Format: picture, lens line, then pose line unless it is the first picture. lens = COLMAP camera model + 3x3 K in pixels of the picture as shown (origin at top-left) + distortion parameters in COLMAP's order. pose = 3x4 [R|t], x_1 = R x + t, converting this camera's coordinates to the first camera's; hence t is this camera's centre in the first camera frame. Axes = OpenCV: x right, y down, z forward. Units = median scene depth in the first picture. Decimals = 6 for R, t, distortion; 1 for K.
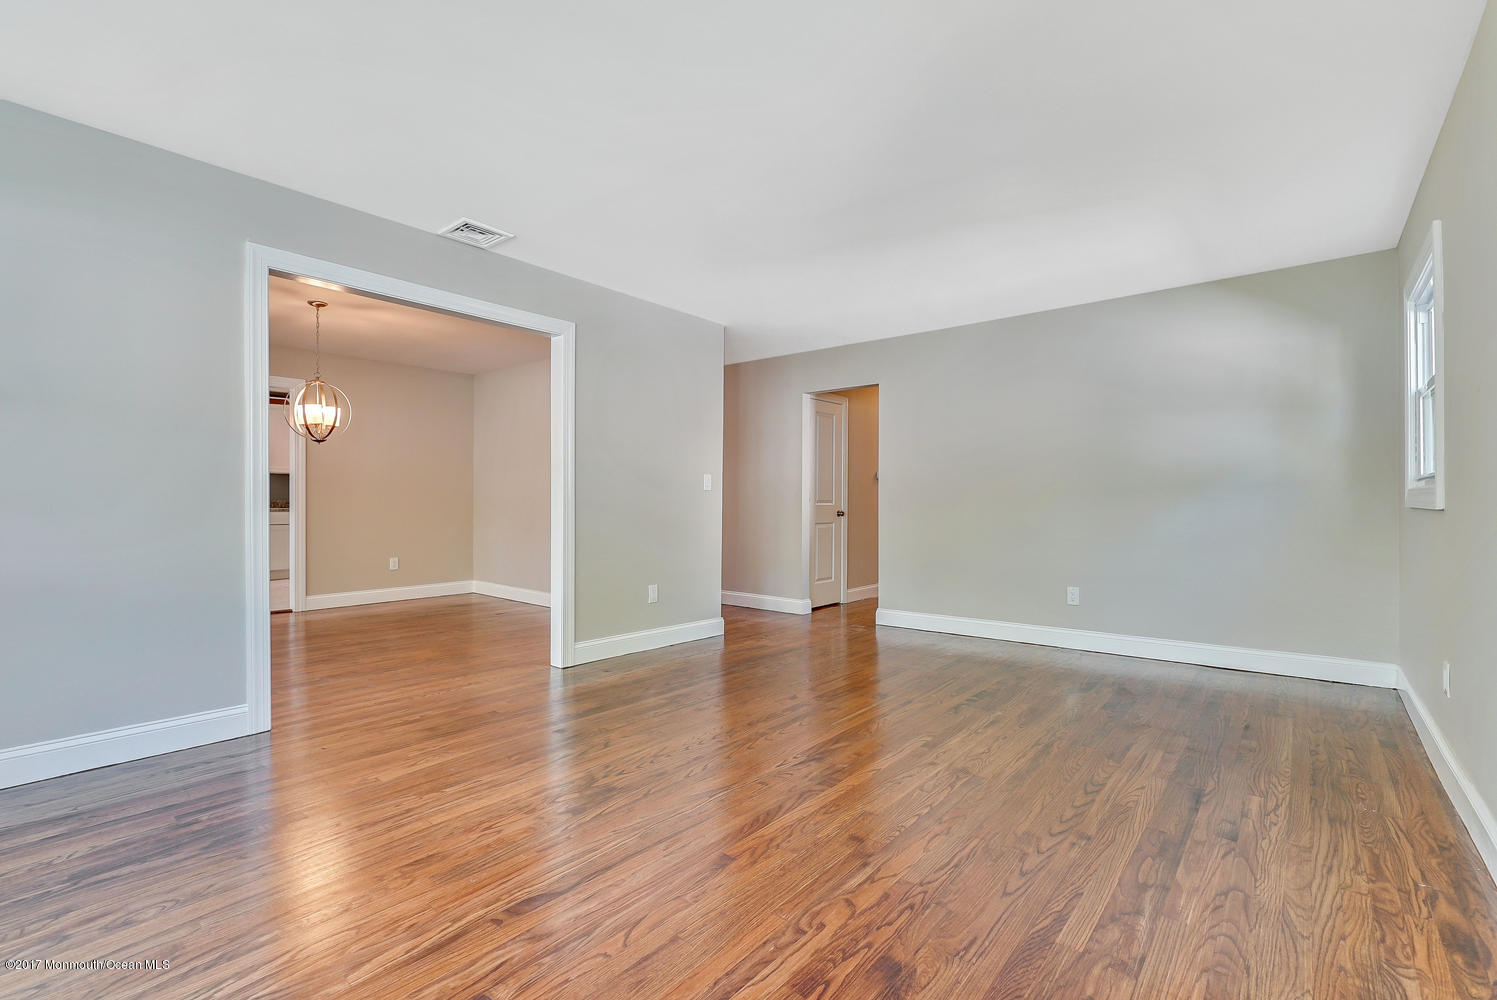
lens RADIAL K [[675.3, 0, 750.1], [0, 675.3, 501.9], [0, 0, 1]] dist [0.004623, 0.000736]
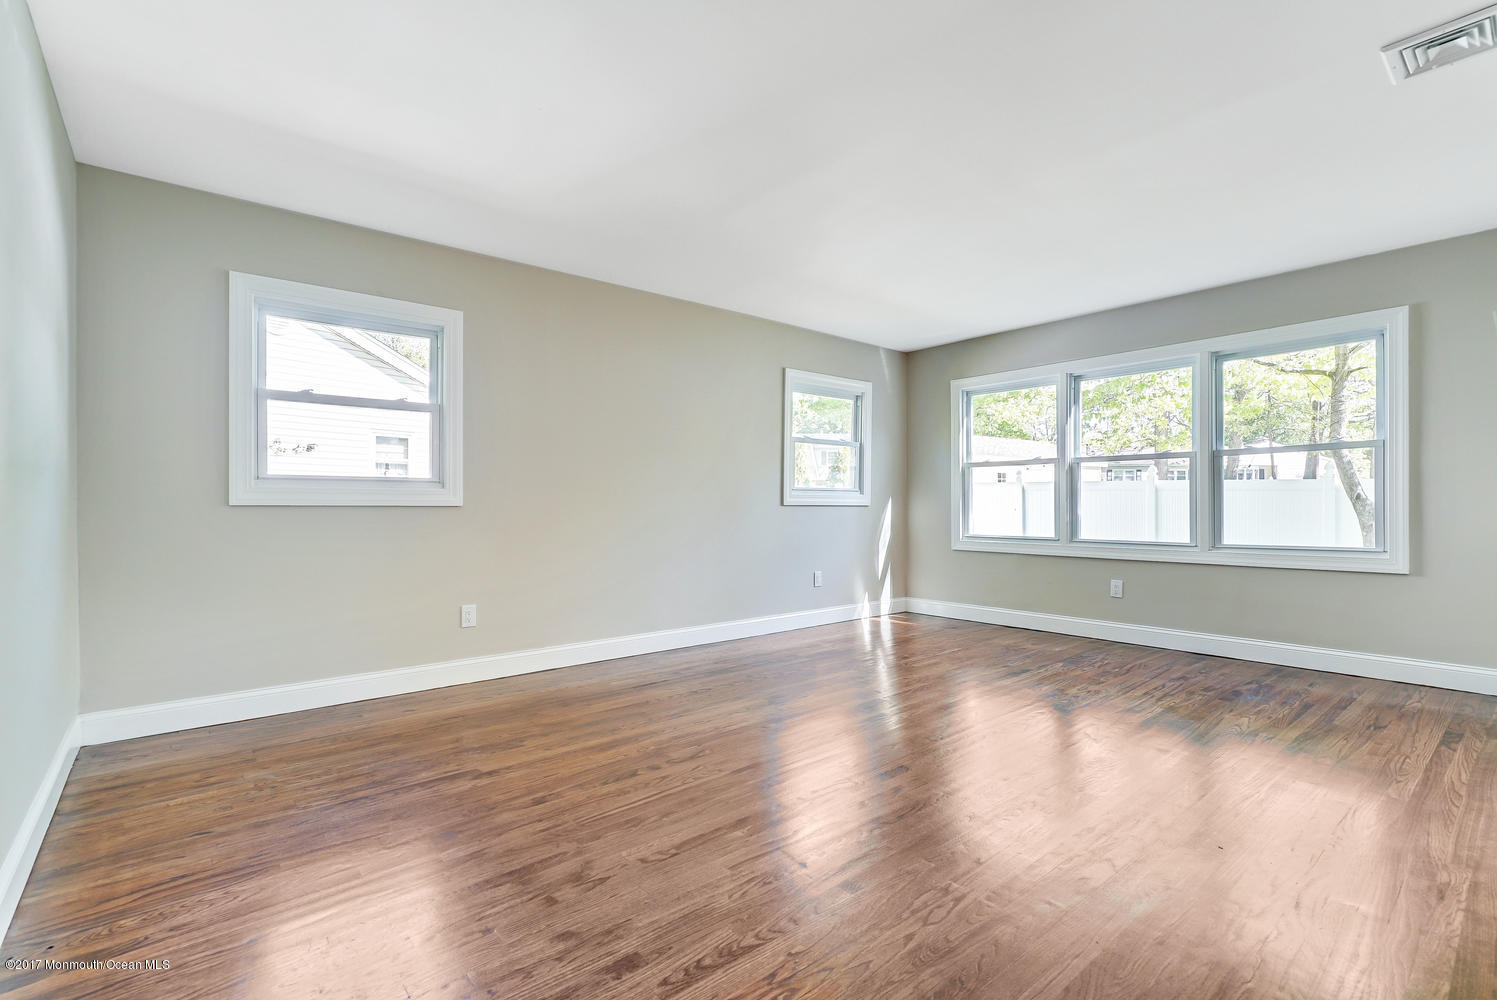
lens RADIAL K [[675.3, 0, 745.0], [0, 675.3, 507.4], [0, 0, 1]] dist [0.004623, 0.000736]
pose [[-0.984561, -0.001314, 0.175038, 0.117519], [-0.002412, 0.999979, -0.006056, 0.019087], [-0.175026, -0.006385, -0.984543, 1.959907]]
